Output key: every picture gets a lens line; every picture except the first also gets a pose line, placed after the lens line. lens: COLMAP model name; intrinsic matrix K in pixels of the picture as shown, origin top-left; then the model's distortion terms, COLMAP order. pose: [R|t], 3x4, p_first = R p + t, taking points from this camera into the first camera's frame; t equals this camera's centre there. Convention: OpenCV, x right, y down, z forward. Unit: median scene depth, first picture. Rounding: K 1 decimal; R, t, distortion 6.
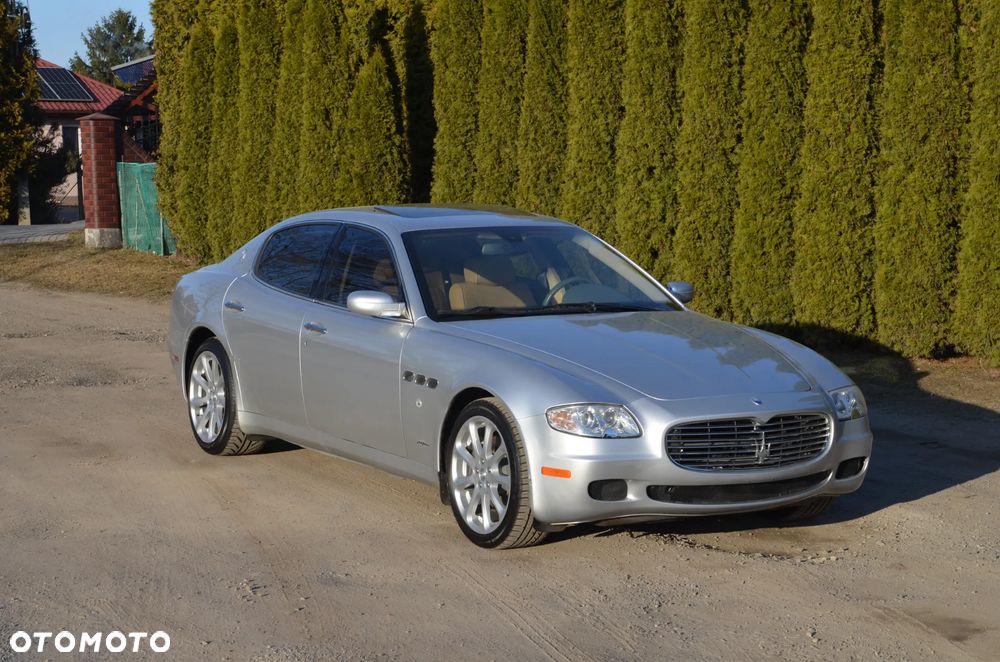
lens RADIAL K [[2022.9, 0, 520.8], [0, 2022.9, 346.5], [0, 0, 1]] dist [0.168401, 0.527589]
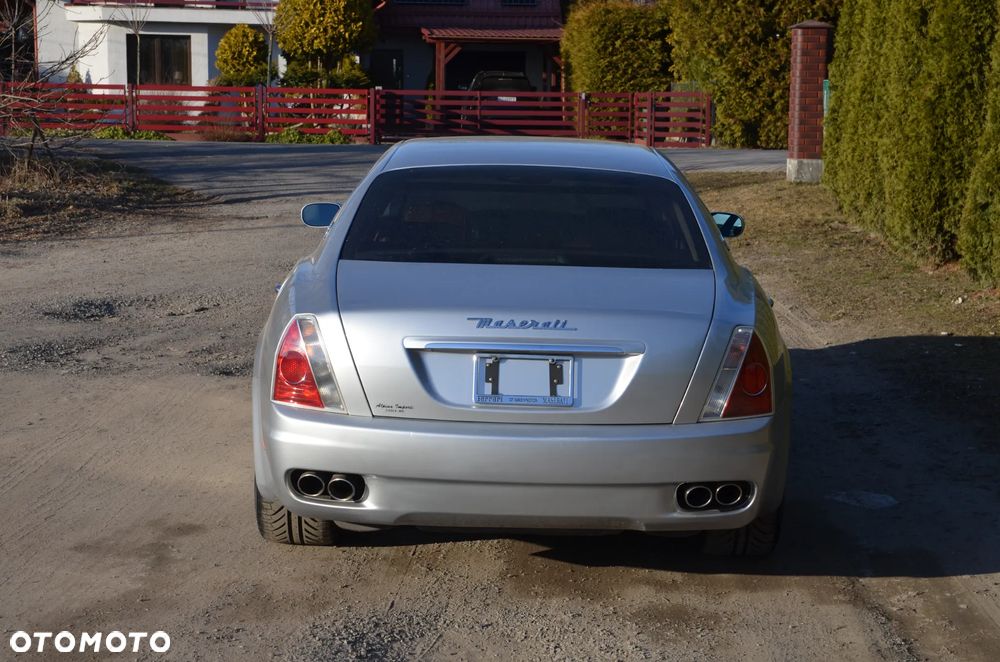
lens RADIAL K [[2022.9, 0, 520.8], [0, 2022.9, 346.5], [0, 0, 1]] dist [0.168401, 0.527589]
pose [[0.839068, 0.096128, -0.535466, 0.233635], [-0.074471, 0.995295, 0.061981, -0.037836], [0.538905, -0.012130, 0.842279, 0.363091]]
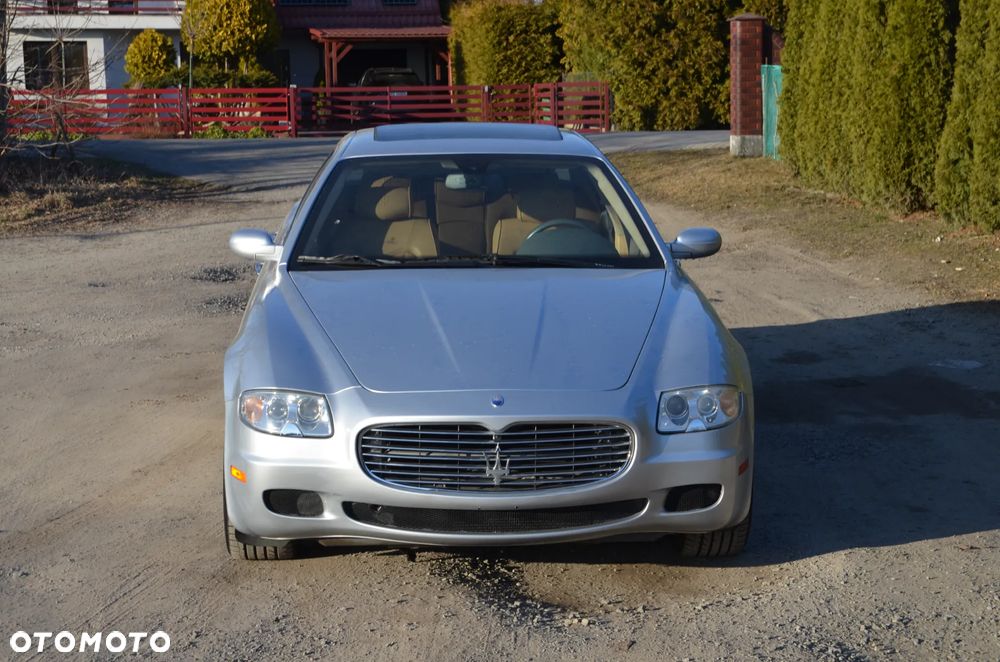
lens RADIAL K [[2022.9, 0, 520.8], [0, 2022.9, 346.5], [0, 0, 1]] dist [0.168401, 0.527589]
pose [[0.883751, 0.062183, -0.463807, 0.228786], [-0.038944, 0.997467, 0.059525, -0.018464], [0.466334, -0.034542, 0.883934, 0.169907]]
